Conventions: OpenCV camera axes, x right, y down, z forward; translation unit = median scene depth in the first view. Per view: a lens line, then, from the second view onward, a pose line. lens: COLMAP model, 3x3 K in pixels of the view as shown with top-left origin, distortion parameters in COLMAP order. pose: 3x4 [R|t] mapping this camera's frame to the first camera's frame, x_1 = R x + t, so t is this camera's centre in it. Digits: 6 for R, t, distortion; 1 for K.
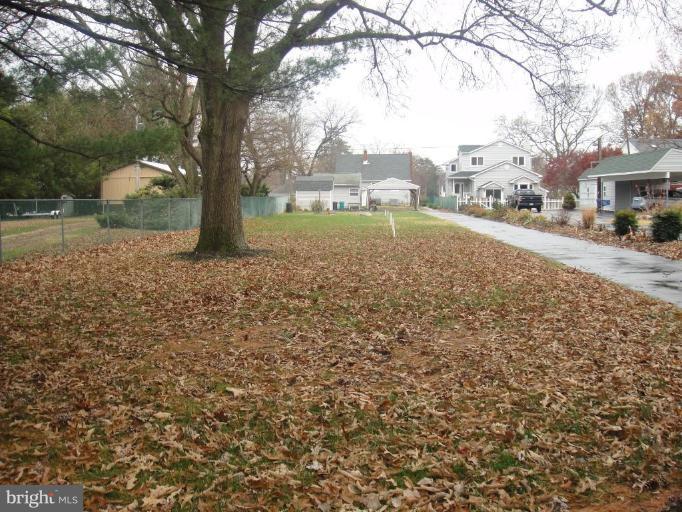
lens RADIAL K [[567.3, 0, 341.0], [0, 567.3, 256.0], [0, 0, 1]] dist [-0.005165, 0.000461]
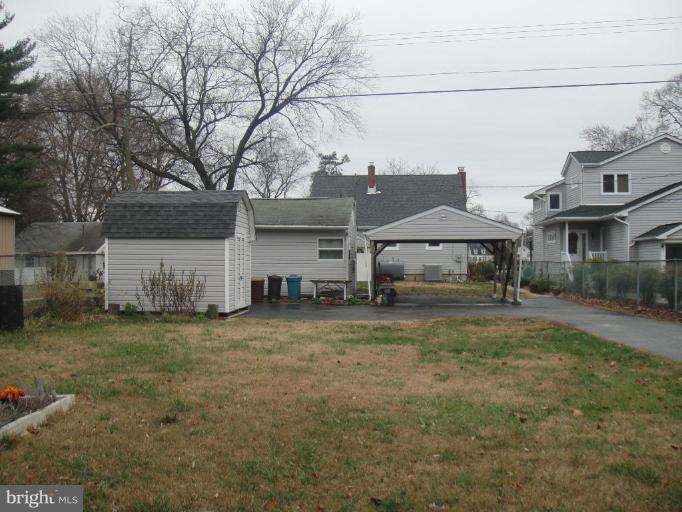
lens RADIAL K [[567.3, 0, 341.0], [0, 567.3, 256.0], [0, 0, 1]] dist [-0.005165, 0.000461]
pose [[0.999253, -0.000590, -0.038647, 0.037333], [-0.003634, 0.994022, -0.109122, -0.058687], [0.038480, 0.109181, 0.993277, 0.545793]]
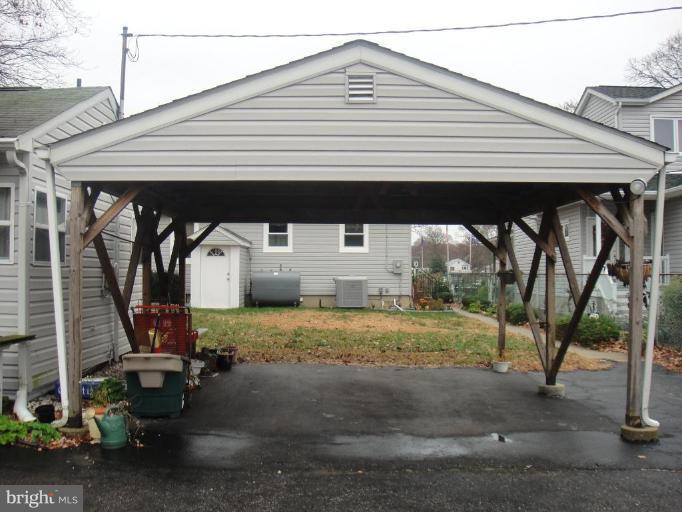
lens RADIAL K [[567.3, 0, 341.0], [0, 567.3, 256.0], [0, 0, 1]] dist [-0.005165, 0.000461]
pose [[0.996783, 0.010438, 0.079461, 0.070198], [0.000143, 0.991250, -0.132001, -0.079423], [-0.080143, 0.131588, 0.988060, 0.761539]]
